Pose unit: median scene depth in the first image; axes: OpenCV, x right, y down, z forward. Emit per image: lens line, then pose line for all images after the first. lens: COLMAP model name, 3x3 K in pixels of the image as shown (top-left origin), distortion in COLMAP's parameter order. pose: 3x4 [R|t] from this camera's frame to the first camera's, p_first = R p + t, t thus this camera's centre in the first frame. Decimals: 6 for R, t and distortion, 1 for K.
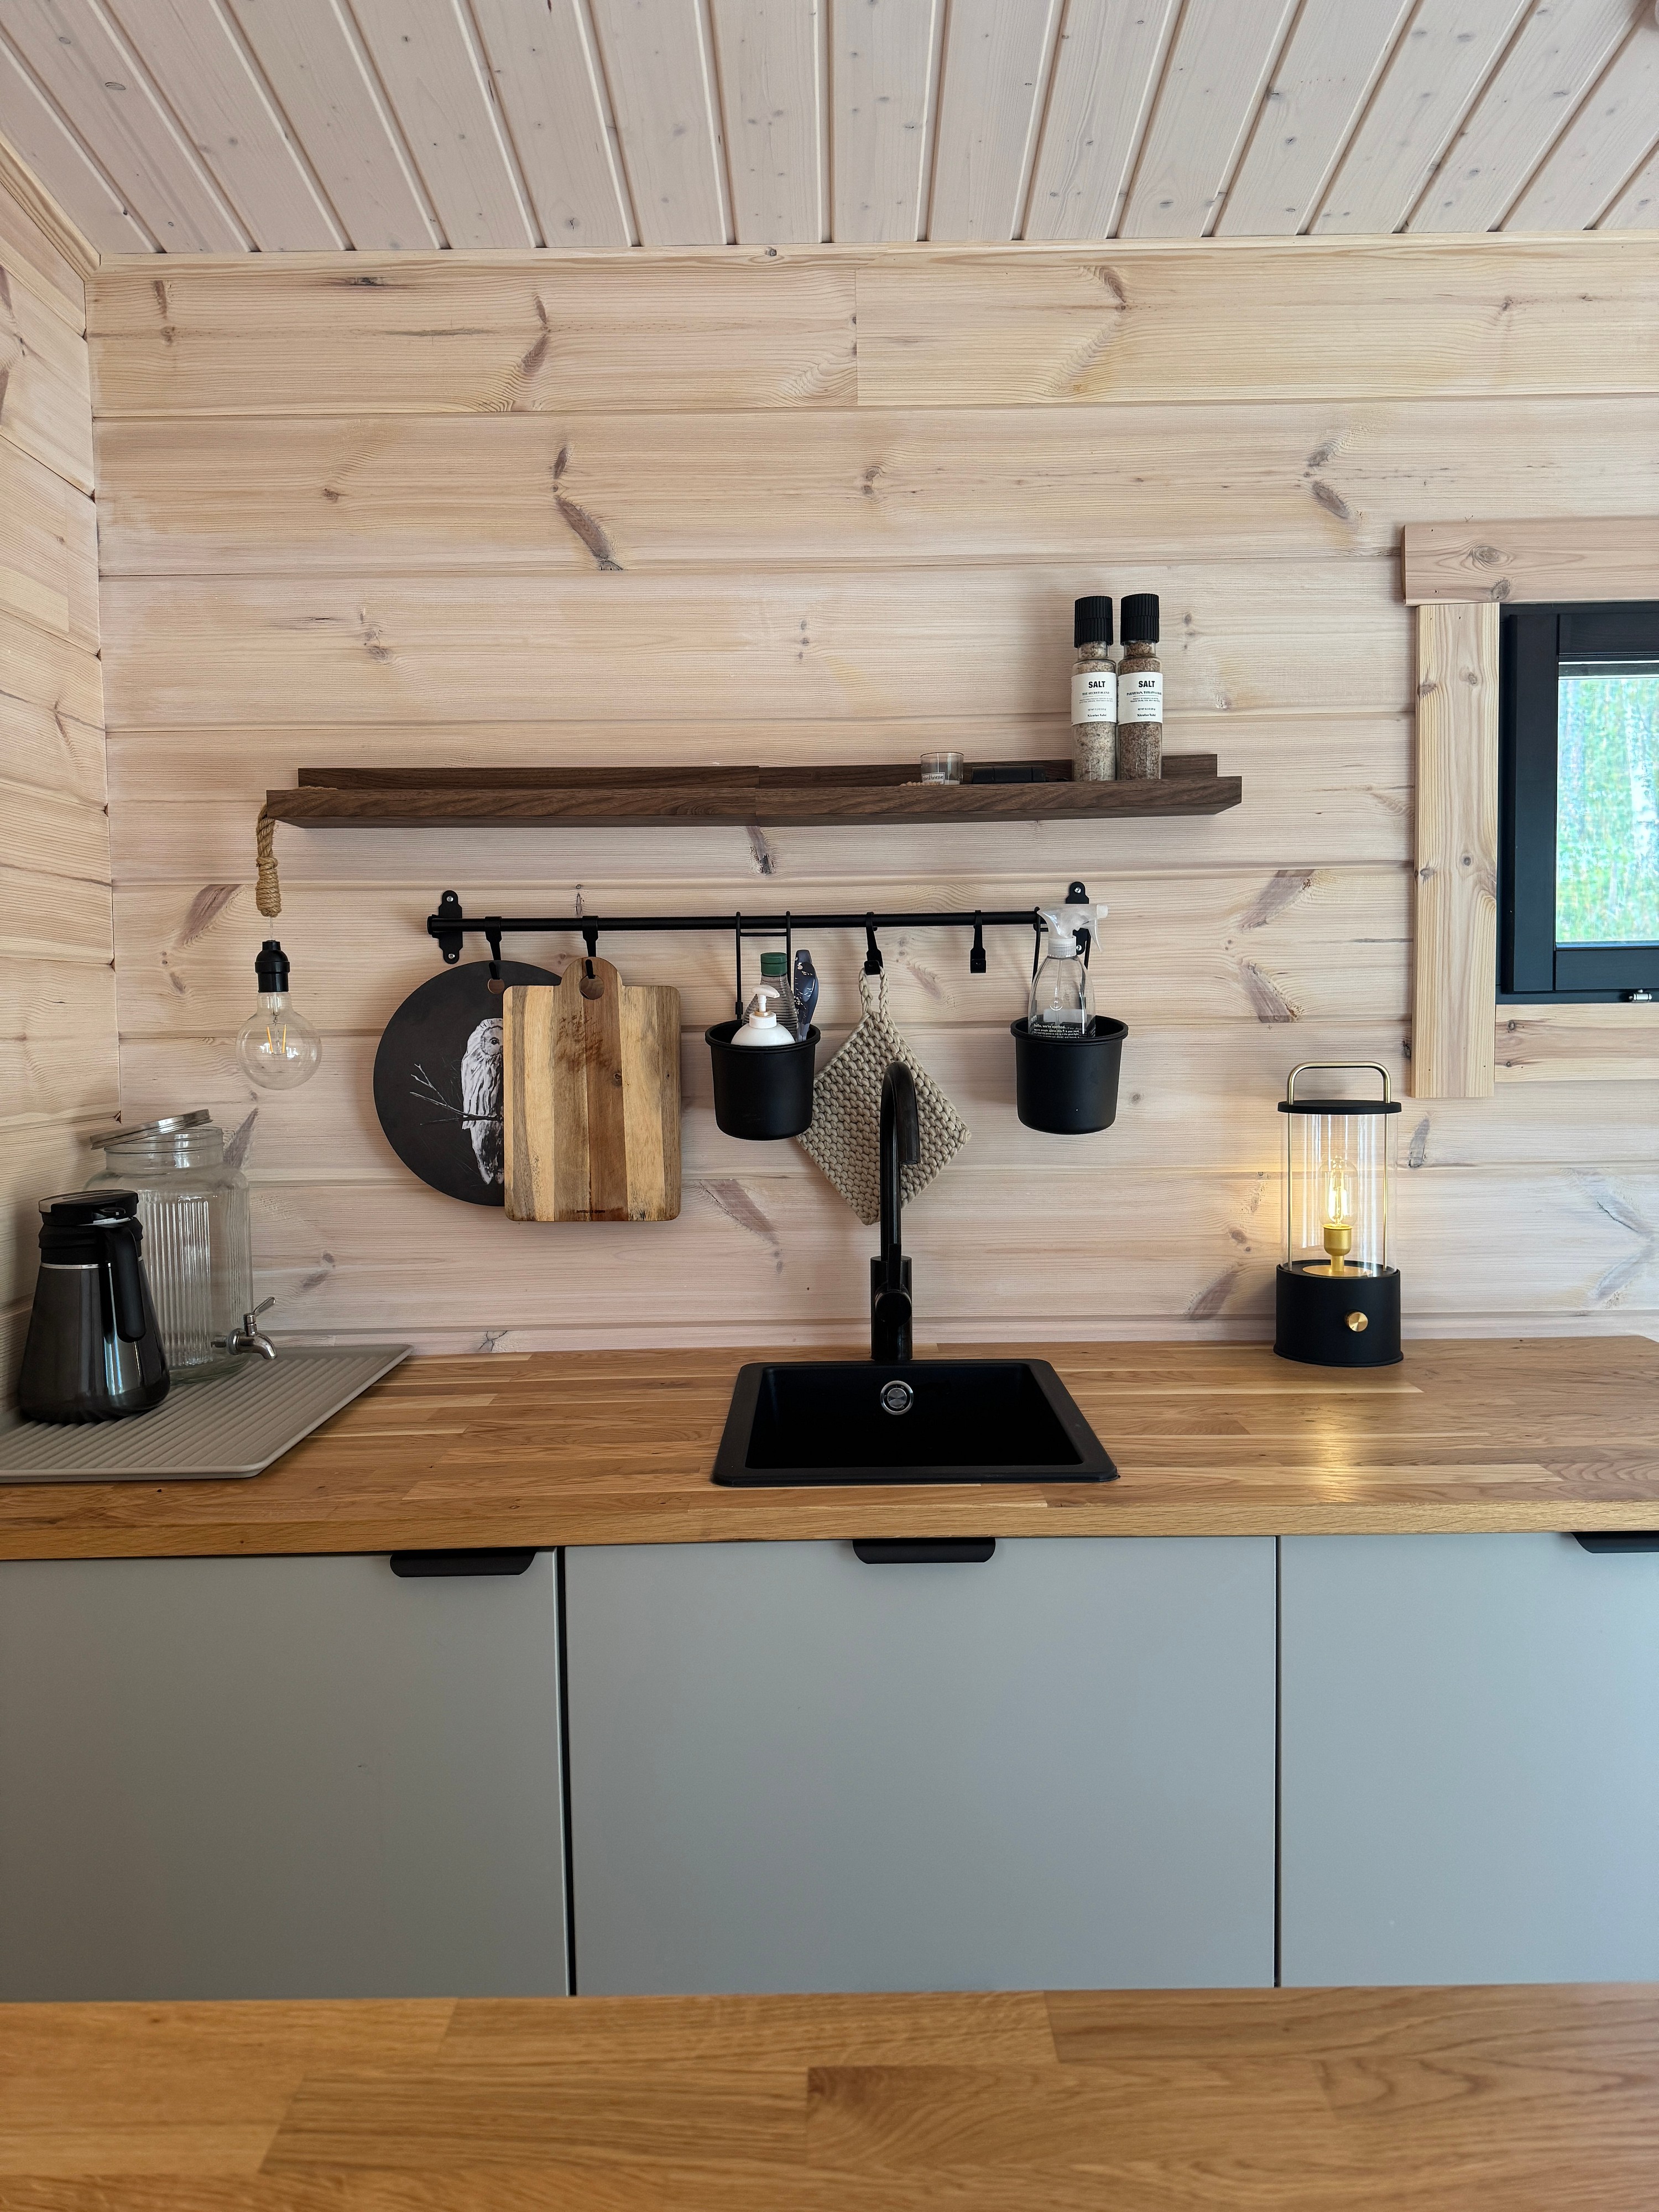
lens RADIAL K [[1570.4, 0, 831.8], [0, 1570.4, 1103.3], [0, 0, 1]] dist [0.048115, -0.068497]
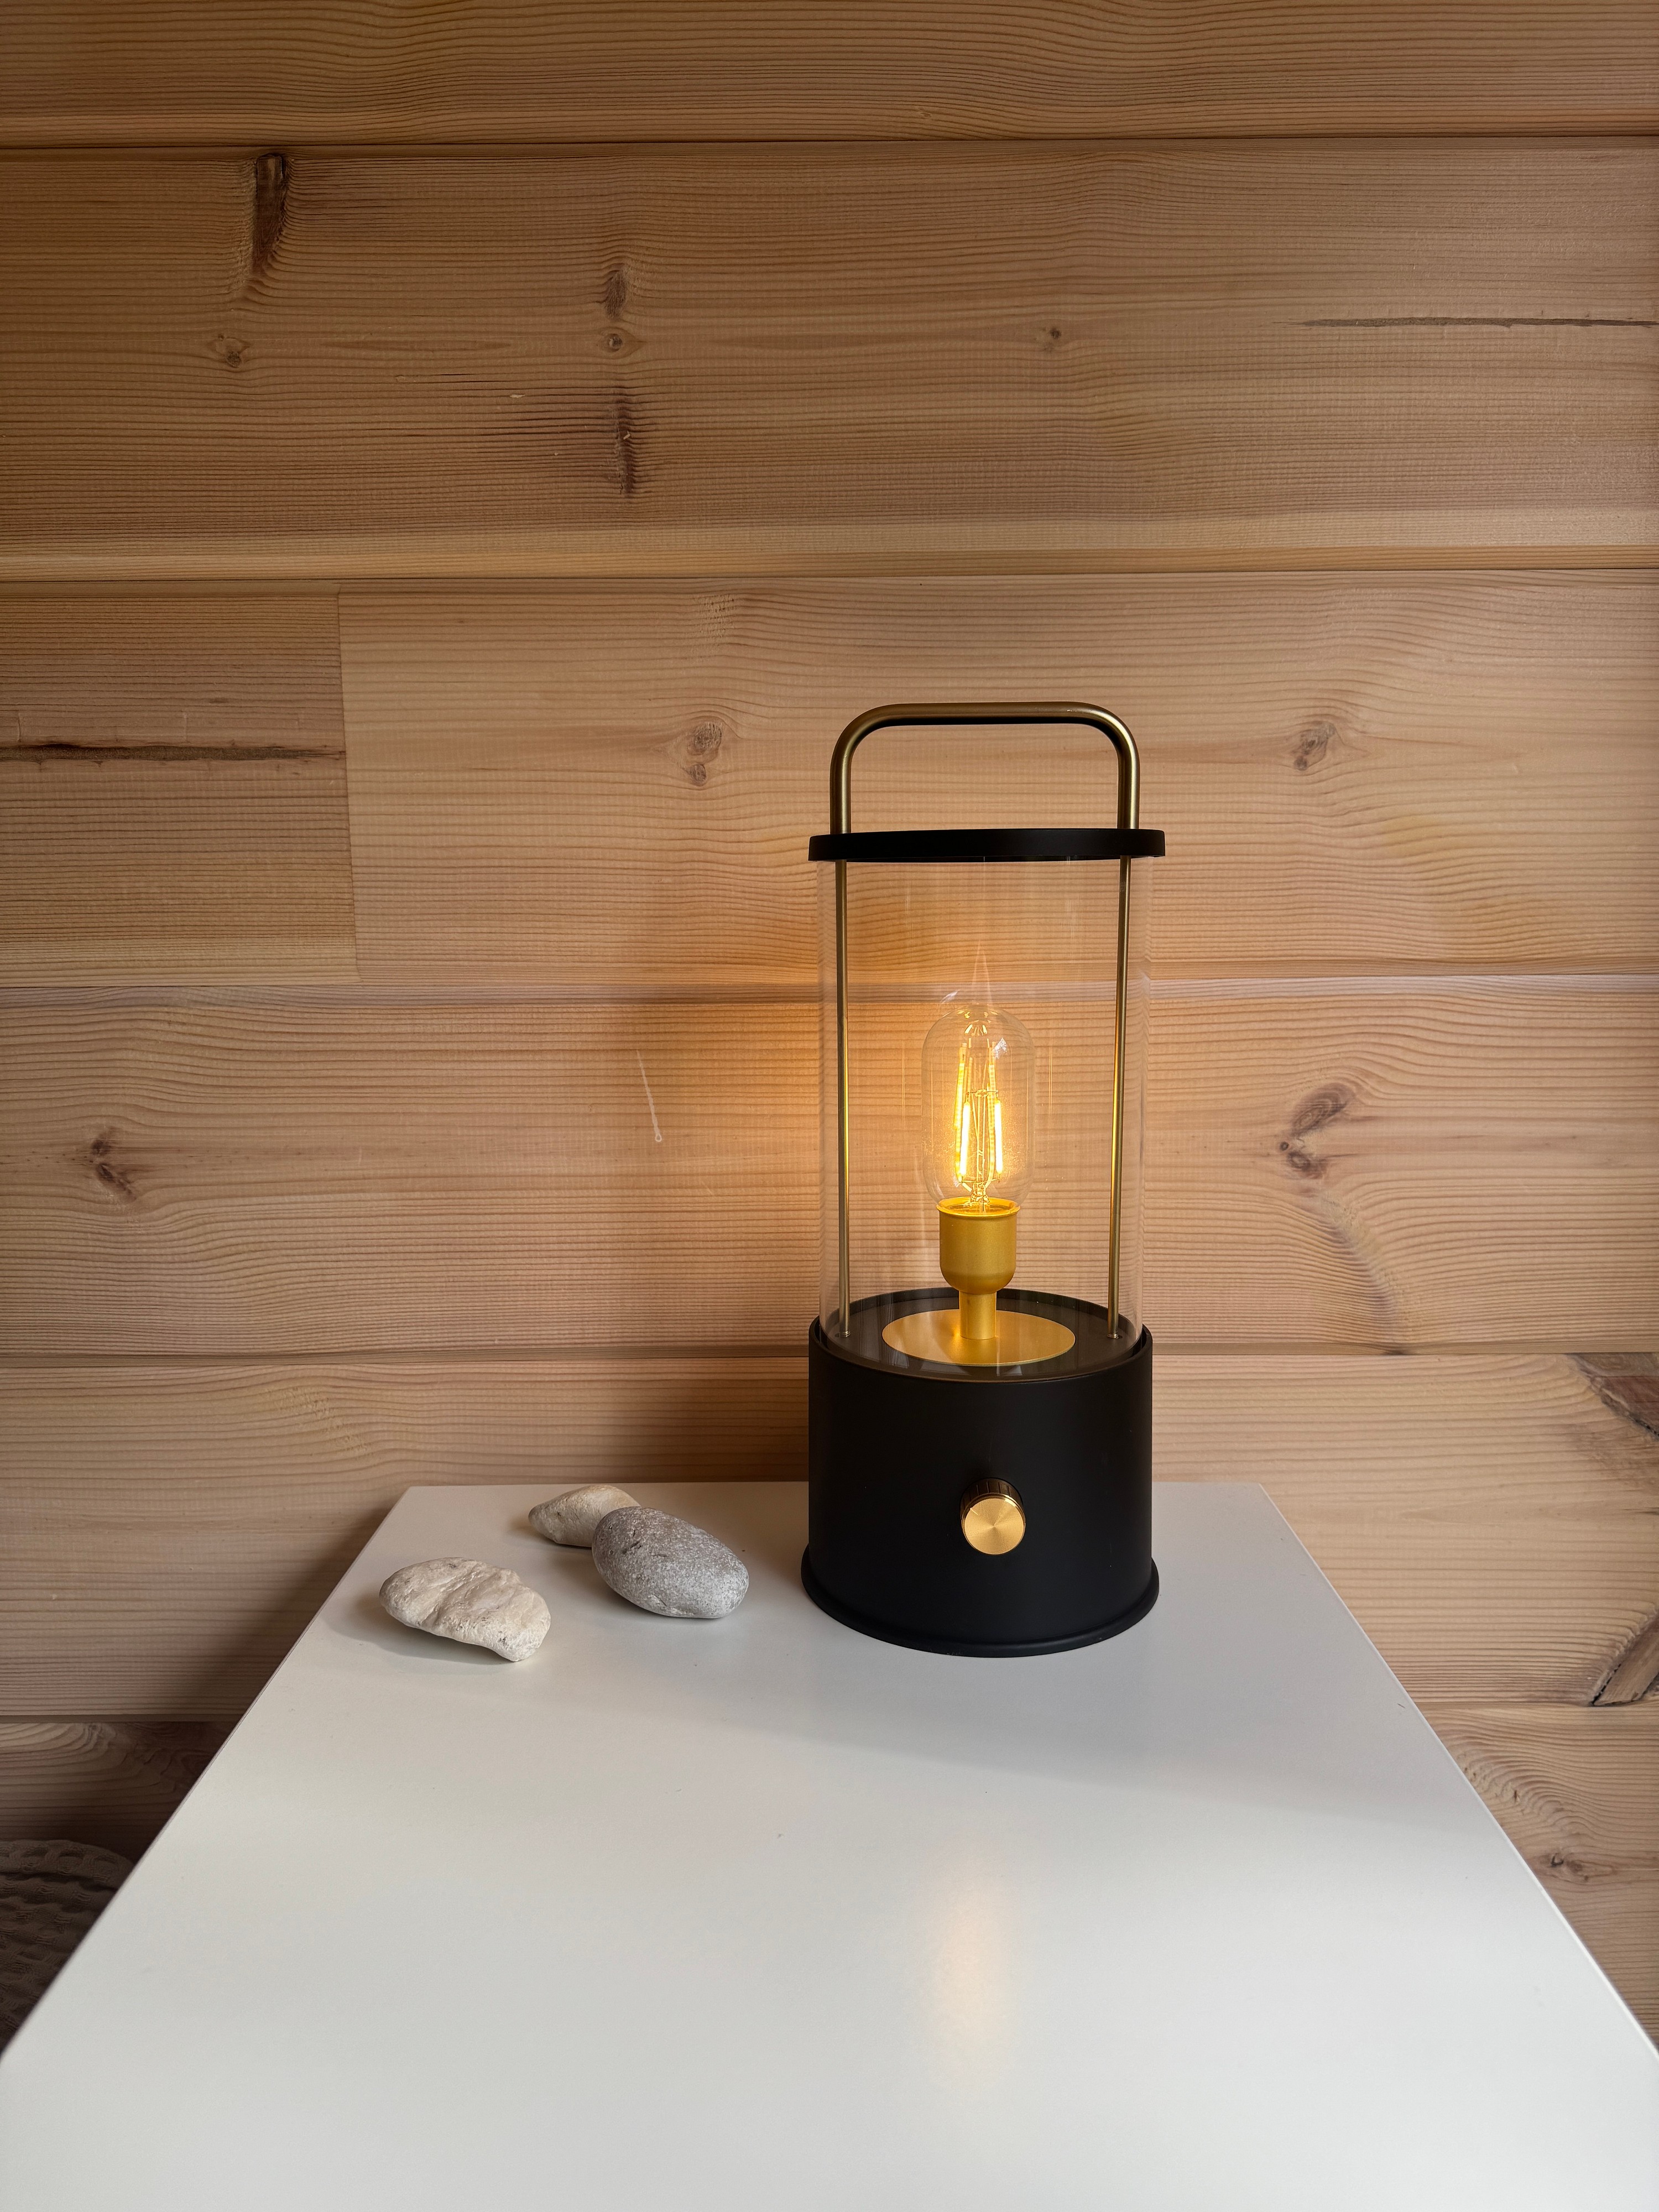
lens RADIAL K [[1570.4, 0, 829.9], [0, 1570.4, 1108.6], [0, 0, 1]] dist [0.048115, -0.068497]
pose [[0.999847, 0.016904, -0.004452, 0.288348], [-0.015047, 0.961891, 0.273017, -0.033853], [0.008897, -0.272909, 0.961999, 0.674094]]
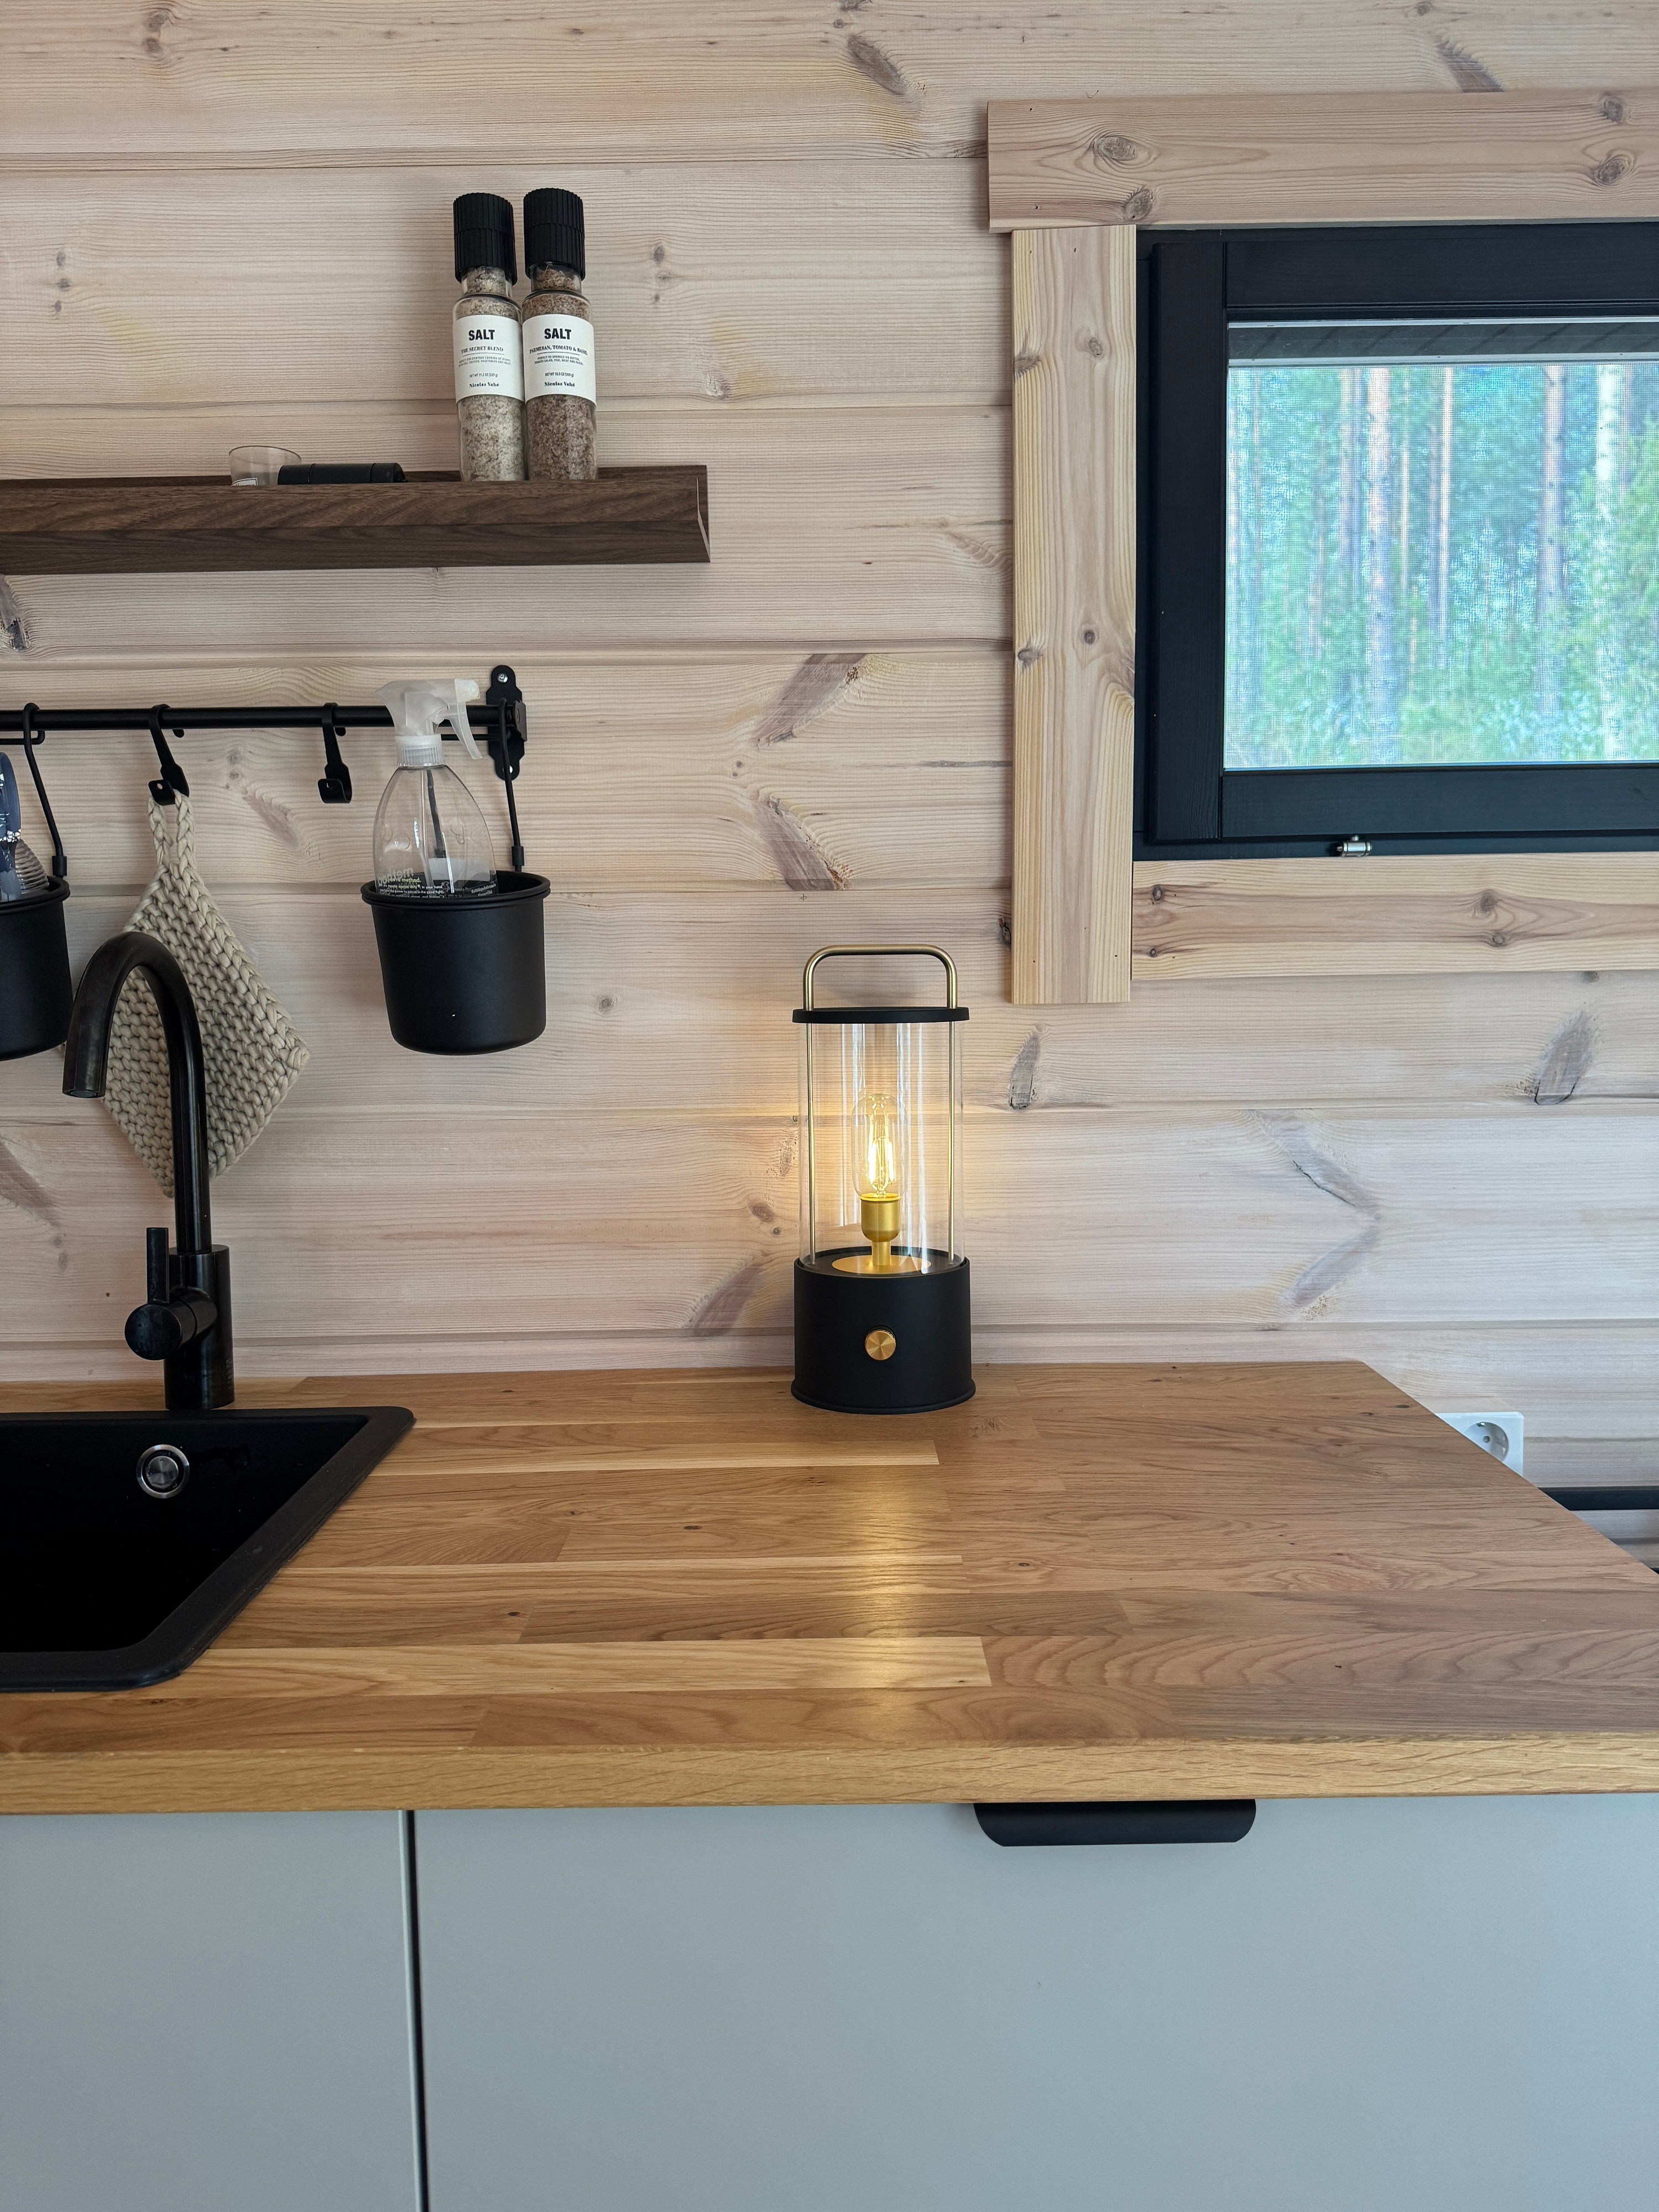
lens RADIAL K [[1570.4, 0, 821.9], [0, 1570.4, 1120.4], [0, 0, 1]] dist [0.048115, -0.068497]
pose [[0.999973, 0.000928, 0.007251, 0.289760], [-0.001144, 0.999552, 0.029895, 0.026496], [-0.007220, -0.029903, 0.999527, 0.349387]]
